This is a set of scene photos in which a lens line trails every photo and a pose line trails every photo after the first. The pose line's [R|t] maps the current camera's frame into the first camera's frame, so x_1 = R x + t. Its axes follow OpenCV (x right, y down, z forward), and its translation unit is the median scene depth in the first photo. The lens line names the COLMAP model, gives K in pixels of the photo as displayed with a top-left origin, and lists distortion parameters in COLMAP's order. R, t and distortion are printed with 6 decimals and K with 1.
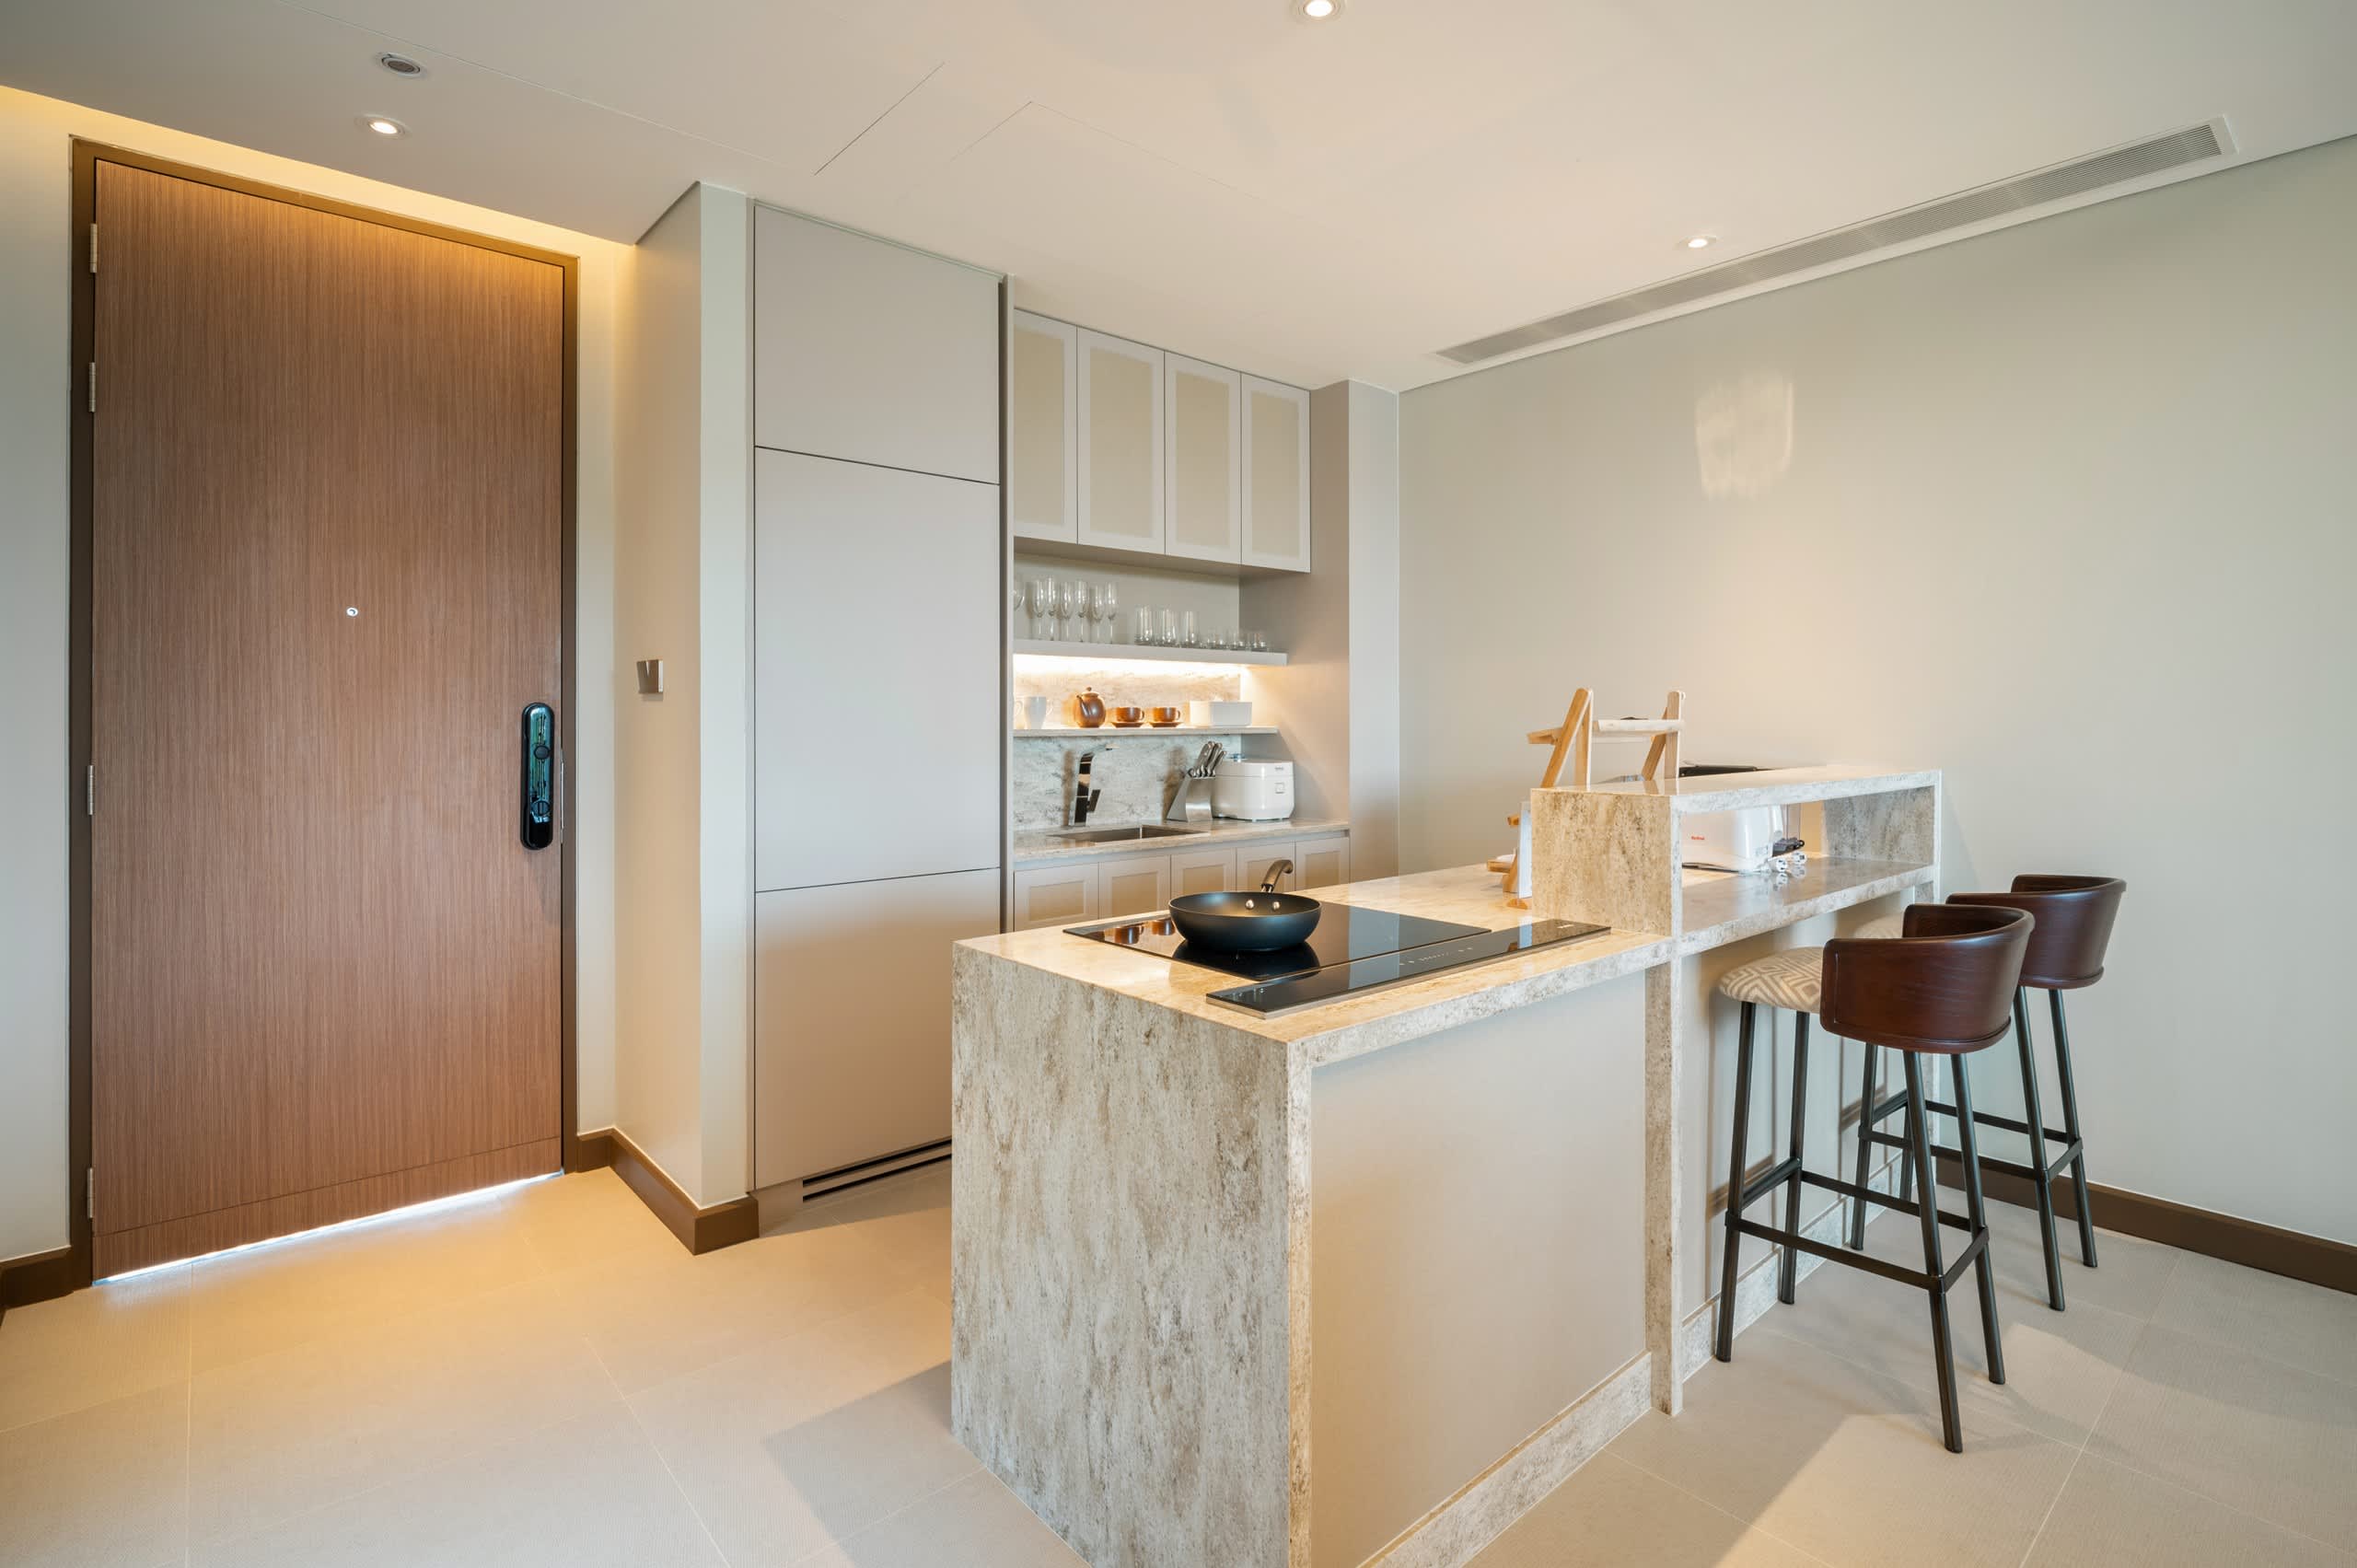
lens RADIAL K [[1127.6, 0, 1165.9], [0, 1127.6, 707.4], [0, 0, 1]] dist [0.002681, 0.000032]
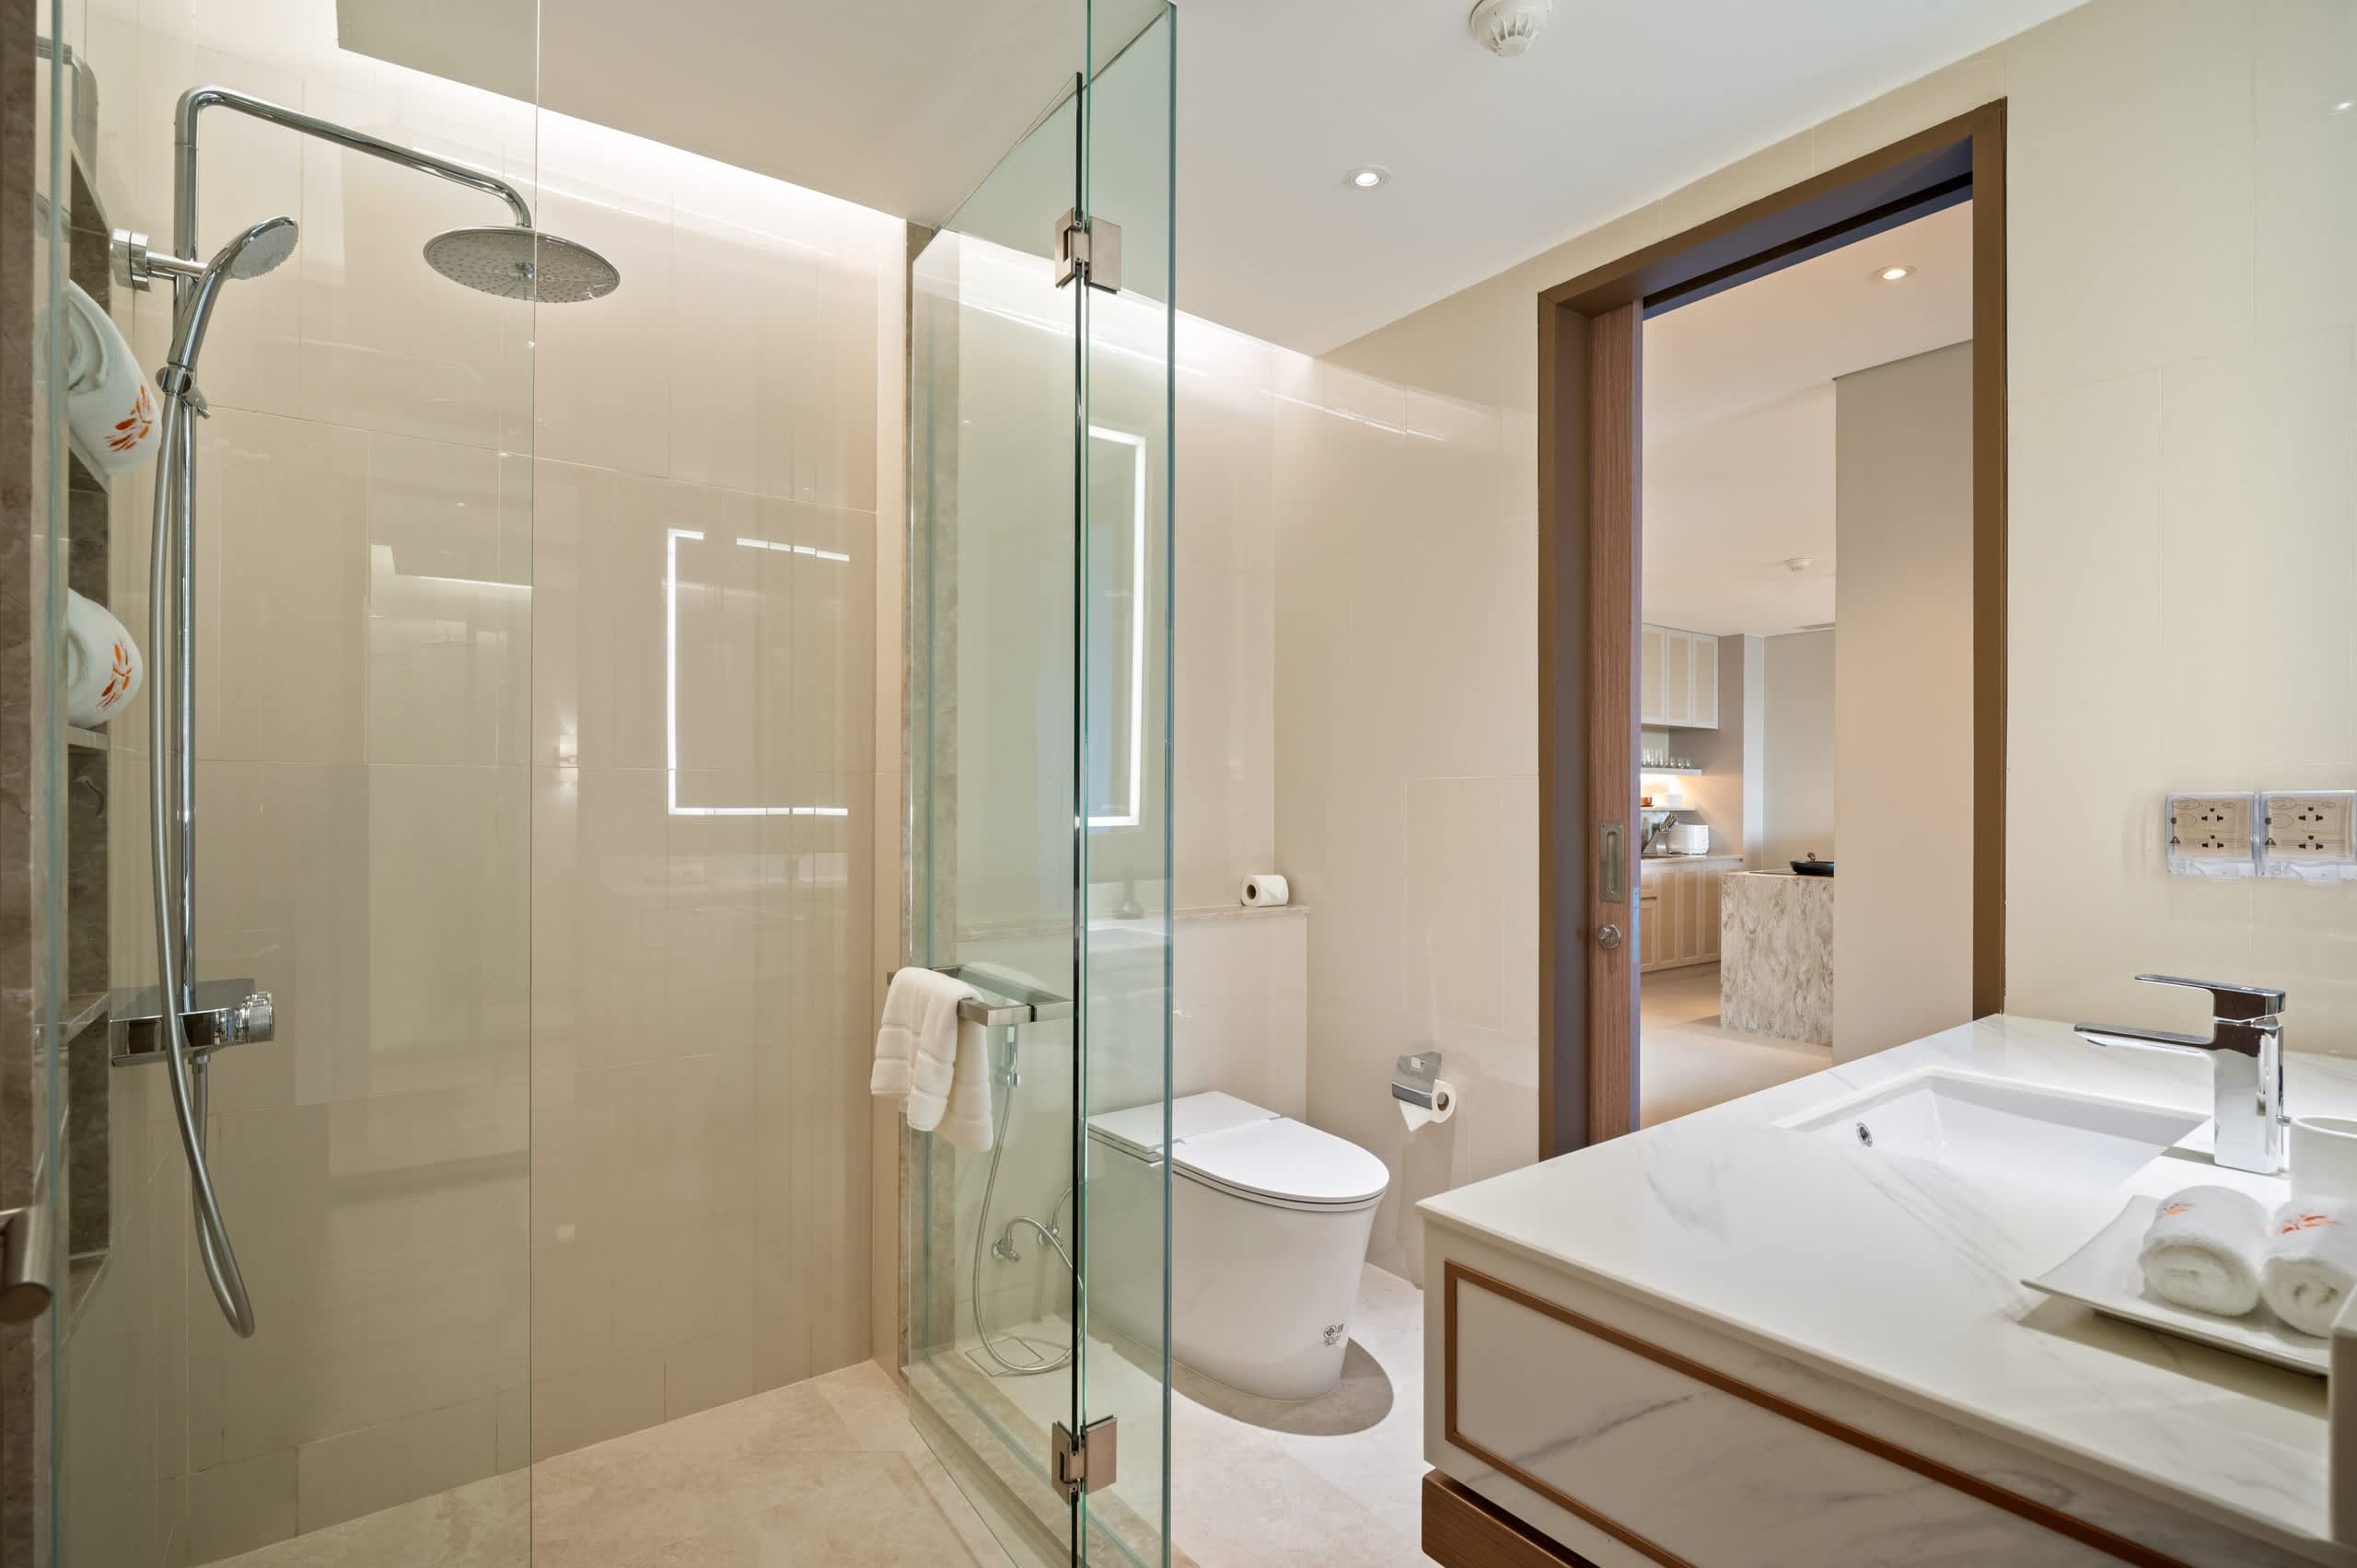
lens RADIAL K [[1127.6, 0, 1177.3], [0, 1127.6, 795.9], [0, 0, 1]] dist [0.002681, 0.000032]
pose [[0.998060, 0.005612, -0.062008, -0.910580], [-0.005271, 0.999970, 0.005660, -0.011276], [0.062038, -0.005322, 0.998060, -1.351568]]
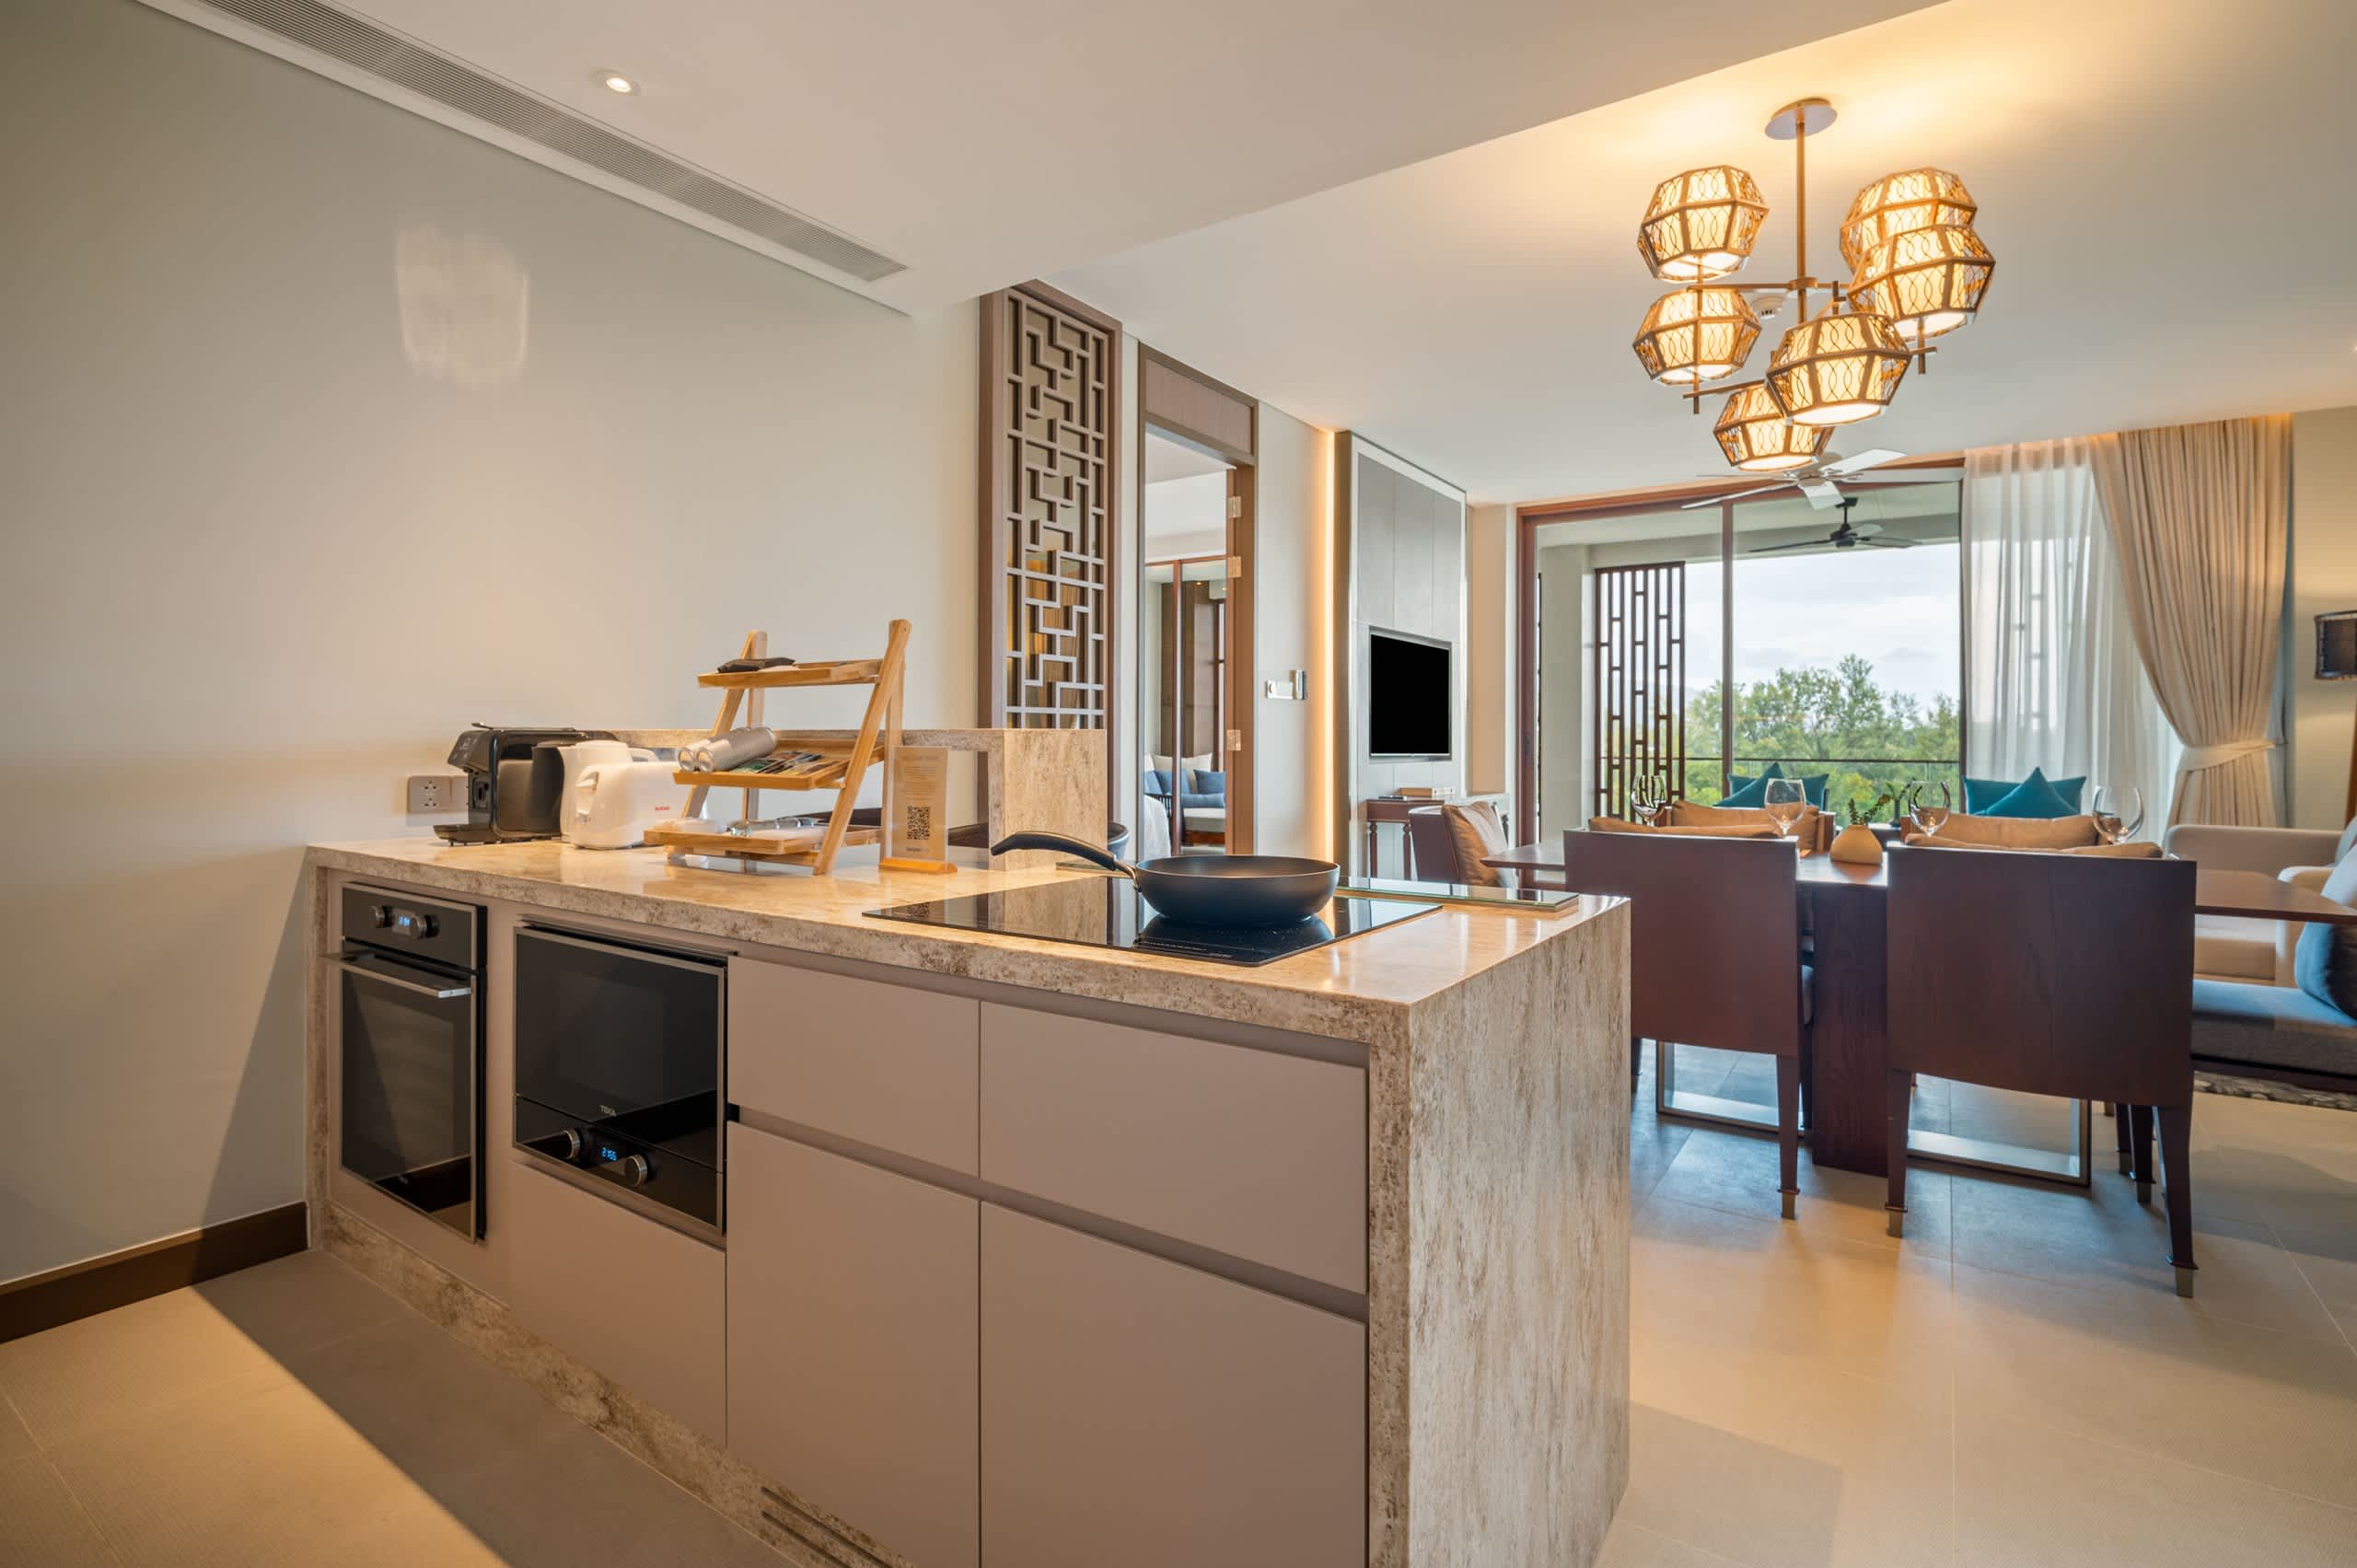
lens RADIAL K [[1127.6, 0, 1198.3], [0, 1127.6, 738.1], [0, 0, 1]] dist [0.002681, 0.000032]
pose [[-0.274558, 0.000352, 0.961571, -0.388075], [-0.009254, 0.999953, -0.003009, 0.054183], [-0.961526, -0.009724, -0.274541, 0.739152]]
